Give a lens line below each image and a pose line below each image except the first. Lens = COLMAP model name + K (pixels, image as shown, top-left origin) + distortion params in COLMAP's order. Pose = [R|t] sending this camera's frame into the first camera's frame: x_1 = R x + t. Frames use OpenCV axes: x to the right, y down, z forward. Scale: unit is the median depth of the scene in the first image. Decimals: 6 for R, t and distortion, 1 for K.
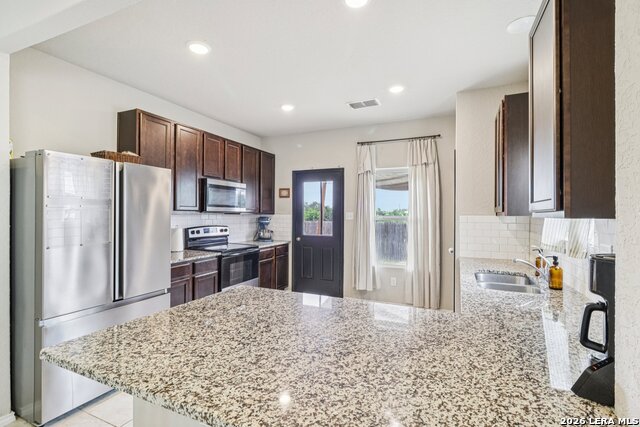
lens RADIAL K [[297.1, 0, 316.5], [0, 297.1, 213.1], [0, 0, 1]] dist [0.004765, -0.000268]
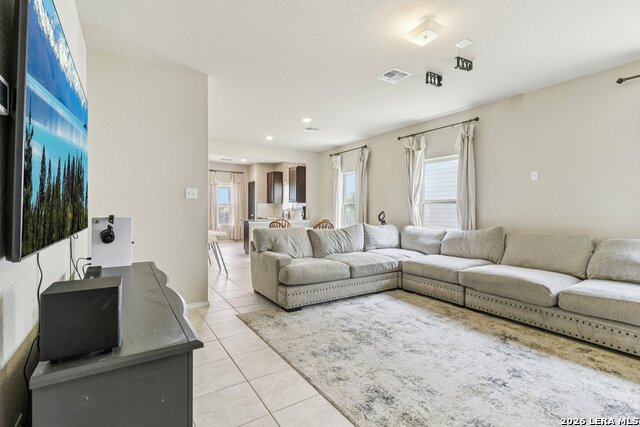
lens RADIAL K [[297.1, 0, 321.6], [0, 297.1, 208.5], [0, 0, 1]] dist [0.004765, -0.000268]
pose [[0.515912, -0.001026, 0.856641, -1.355677], [-0.007558, 0.999955, 0.005750, 0.030348], [-0.856608, -0.009441, 0.515881, -0.865445]]
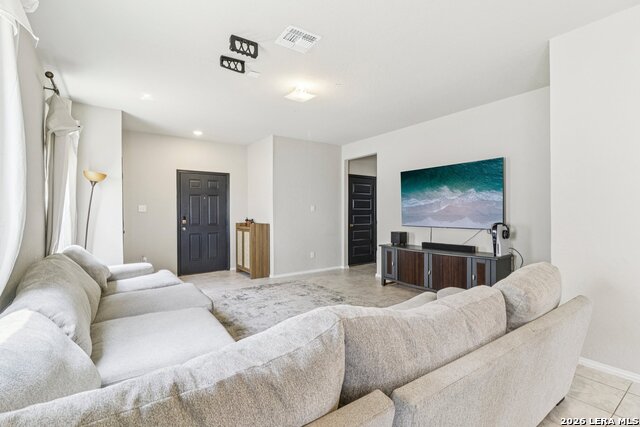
lens RADIAL K [[297.1, 0, 319.6], [0, 297.1, 214.8], [0, 0, 1]] dist [0.004765, -0.000268]
pose [[-0.490485, 0.002483, -0.871446, -0.093643], [0.006772, 0.999977, -0.000962, 0.022422], [0.871423, -0.006374, -0.490490, -0.299203]]
